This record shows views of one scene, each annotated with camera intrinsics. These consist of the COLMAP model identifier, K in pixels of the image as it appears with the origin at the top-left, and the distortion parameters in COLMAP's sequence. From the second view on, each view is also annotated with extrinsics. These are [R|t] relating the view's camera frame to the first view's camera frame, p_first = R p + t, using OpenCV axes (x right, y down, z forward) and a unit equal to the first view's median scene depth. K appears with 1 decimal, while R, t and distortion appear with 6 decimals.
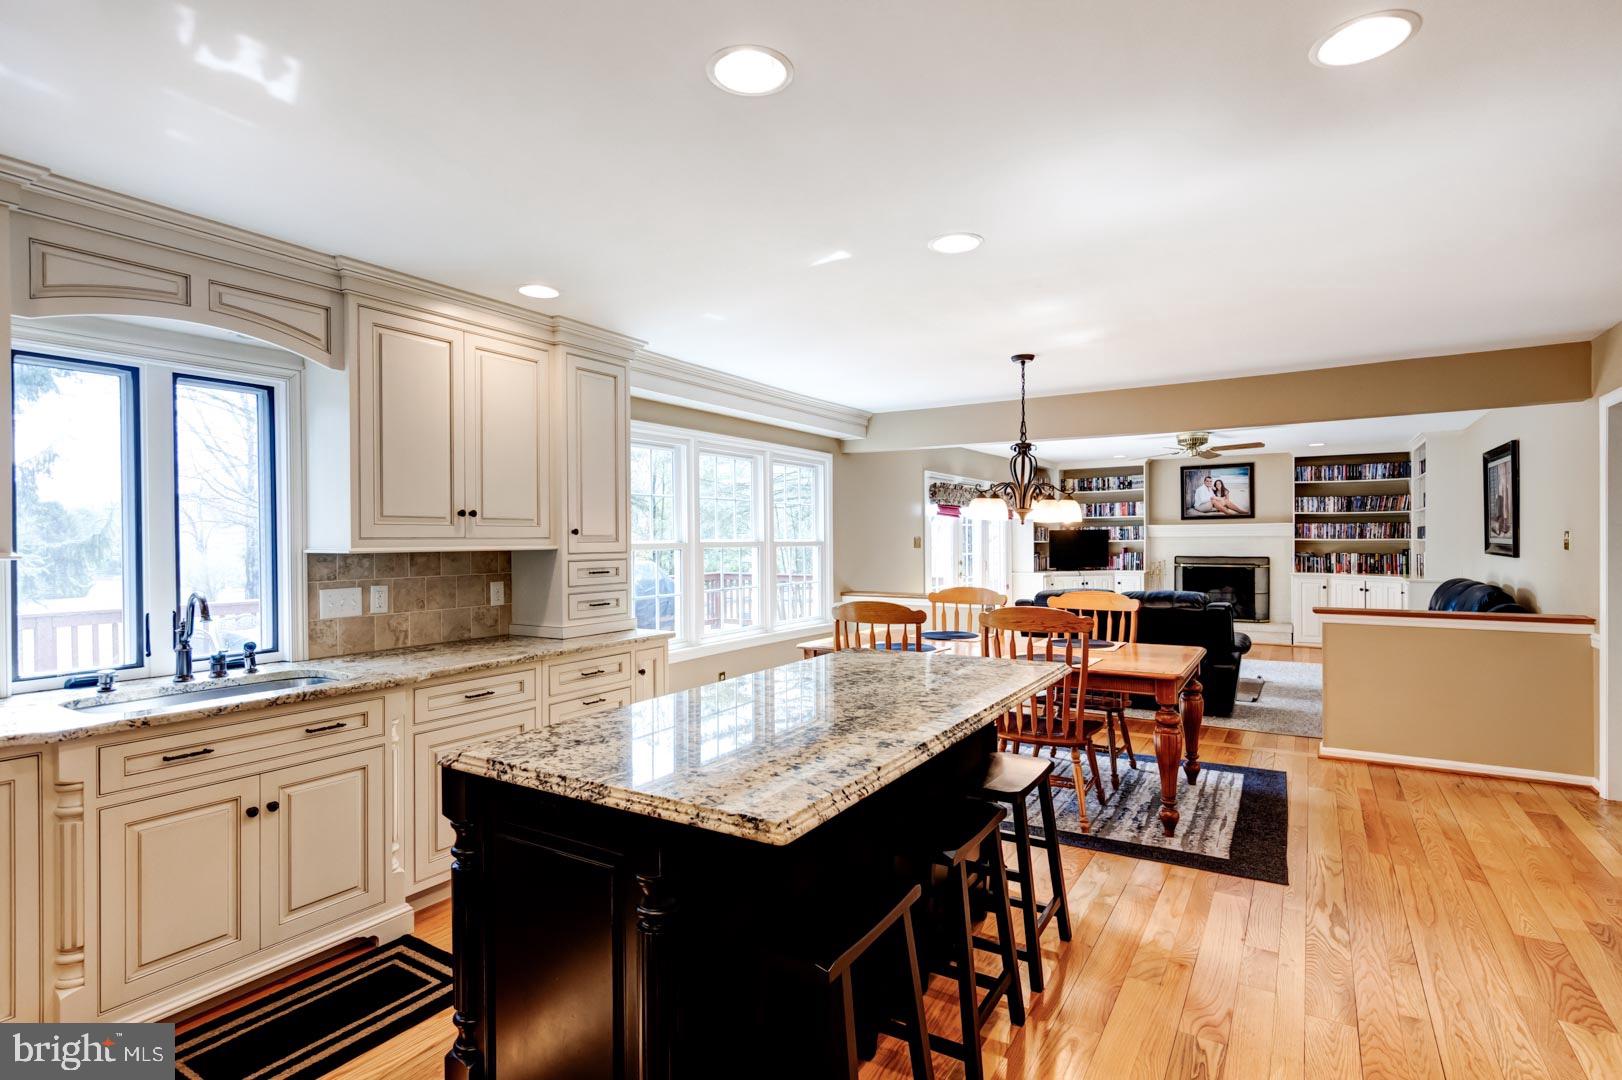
lens RADIAL K [[803.0, 0, 806.3], [0, 803.0, 542.1], [0, 0, 1]] dist [-0.000686, -0.000328]
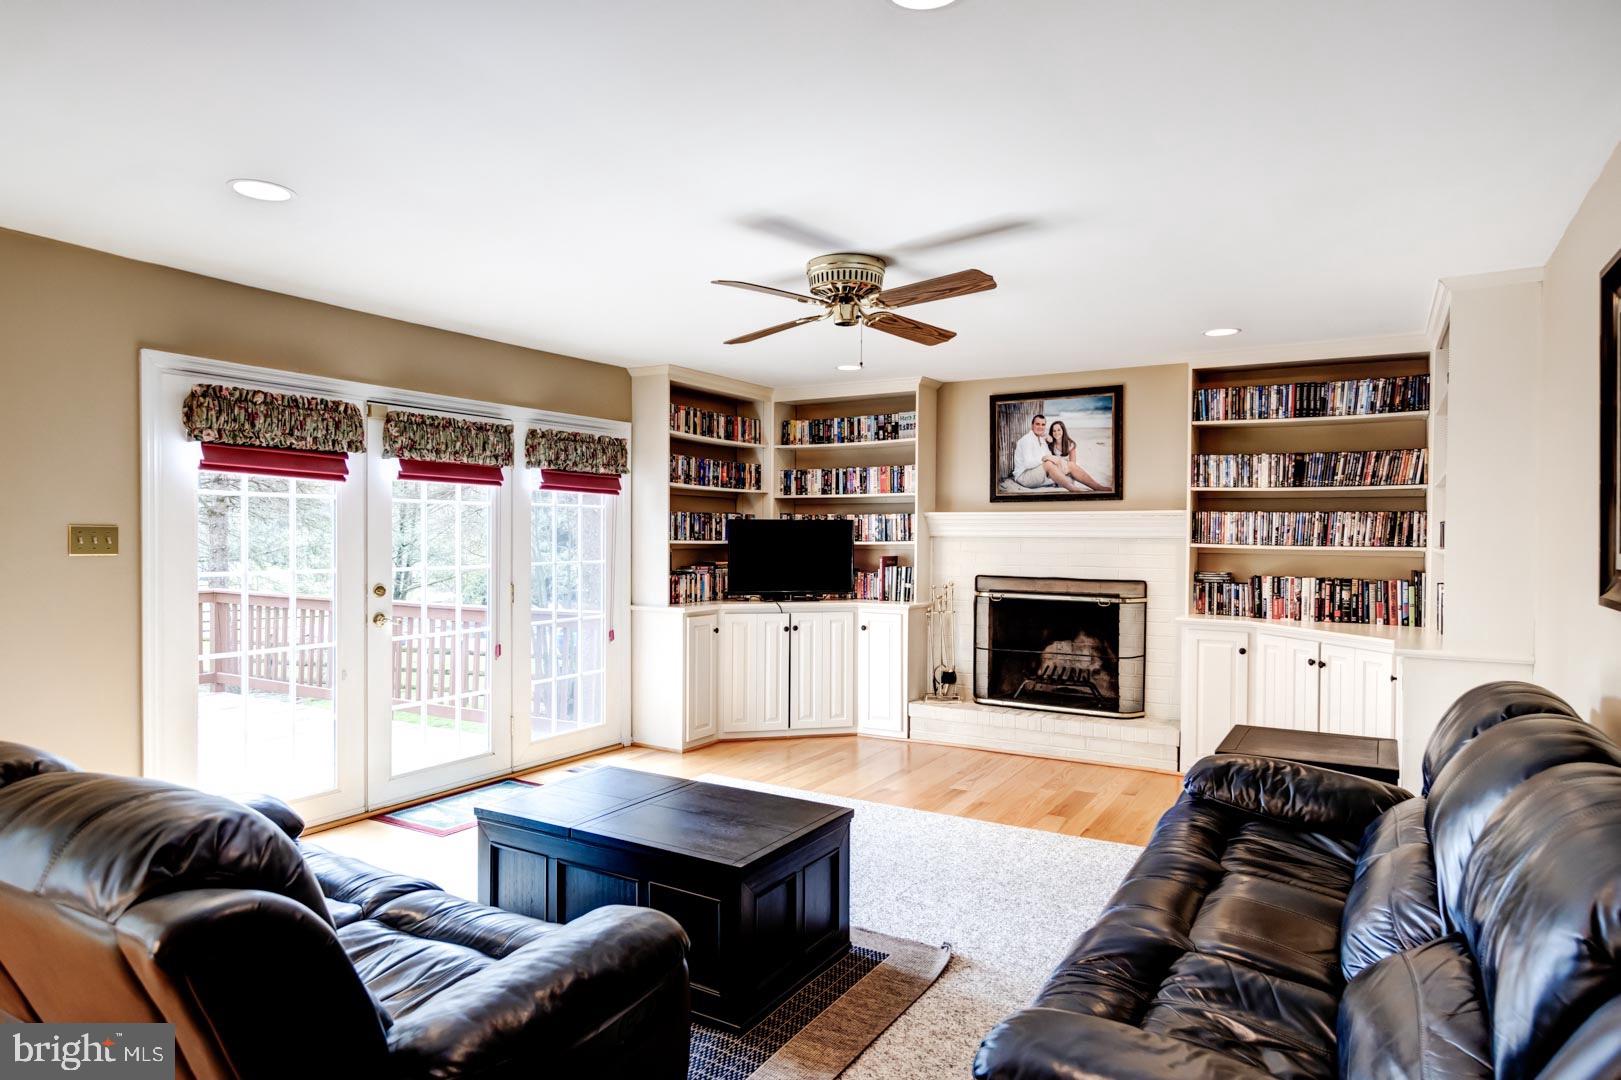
lens RADIAL K [[951.8, 0, 813.9], [0, 951.8, 545.6], [0, 0, 1]] dist [-0.008591, 0.000852]
pose [[0.999610, 0.015065, 0.023525, 0.373885], [-0.015225, 0.999862, 0.006676, -0.003544], [-0.023422, -0.007031, 0.999701, 0.449119]]
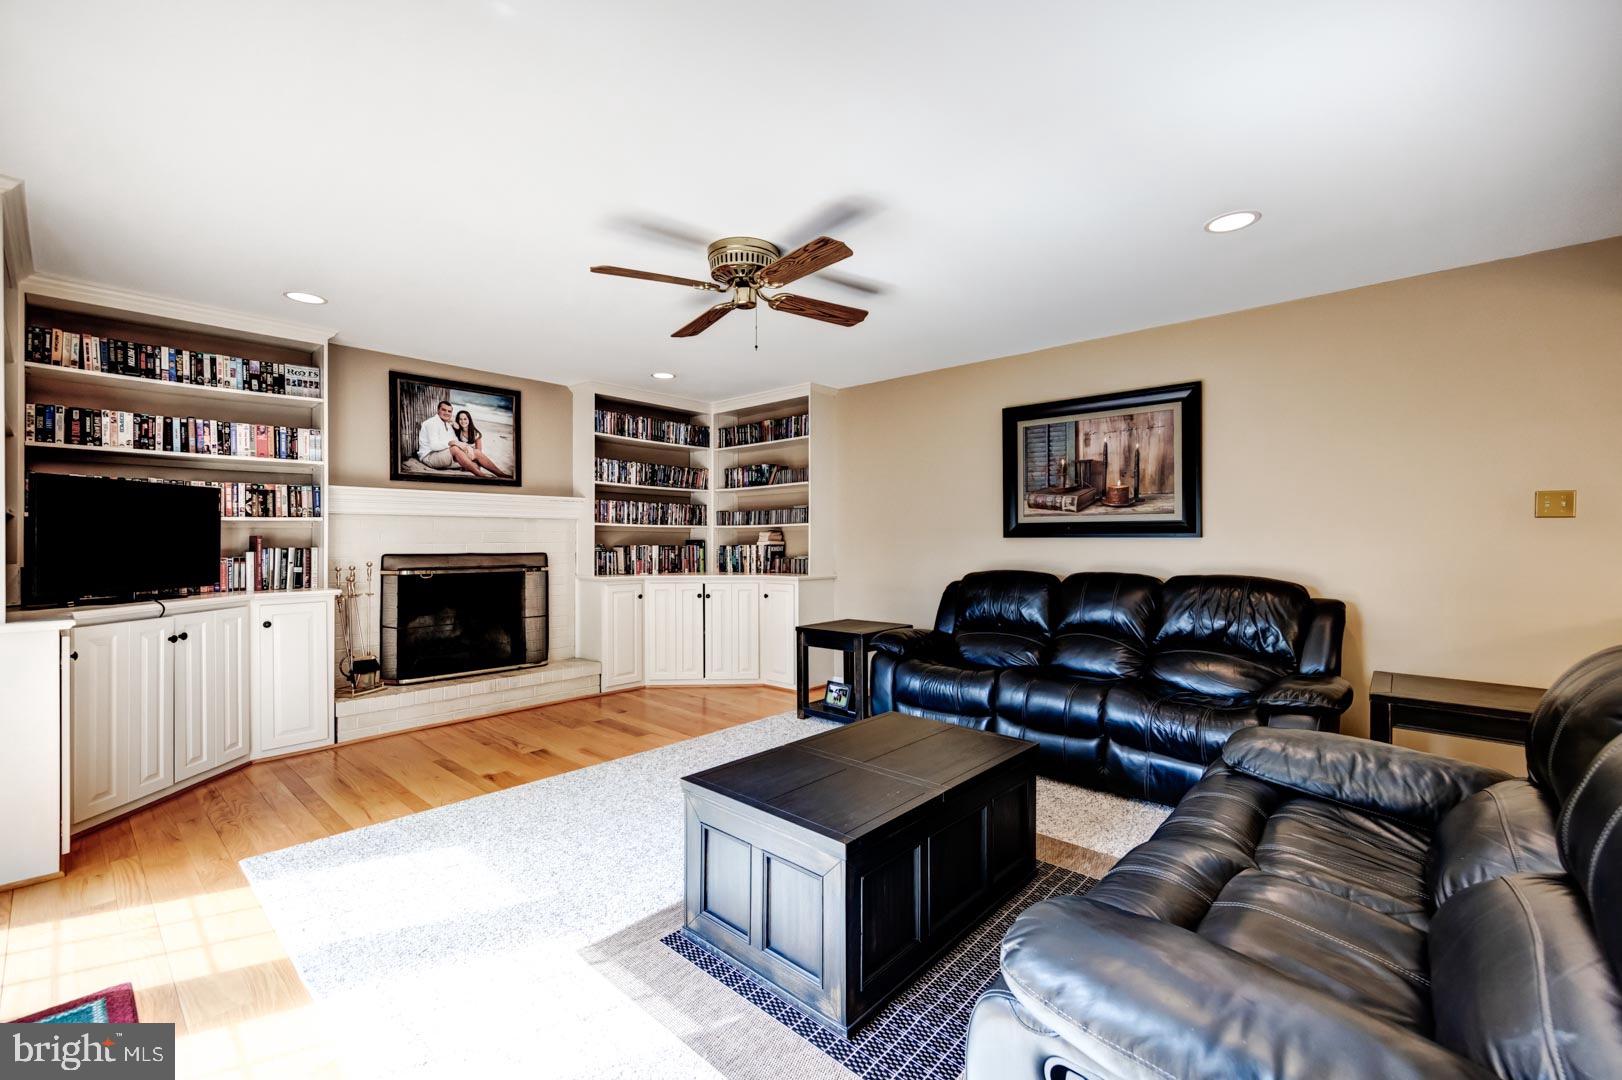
lens RADIAL K [[674.2, 0, 810.5], [0, 674.2, 538.9], [0, 0, 1]] dist [0.005636, 0.000694]
pose [[0.174727, 0.008936, 0.984576, 0.117158], [0.001713, 0.999955, -0.009380, 0.013478], [-0.984615, 0.003326, 0.174704, 0.735435]]
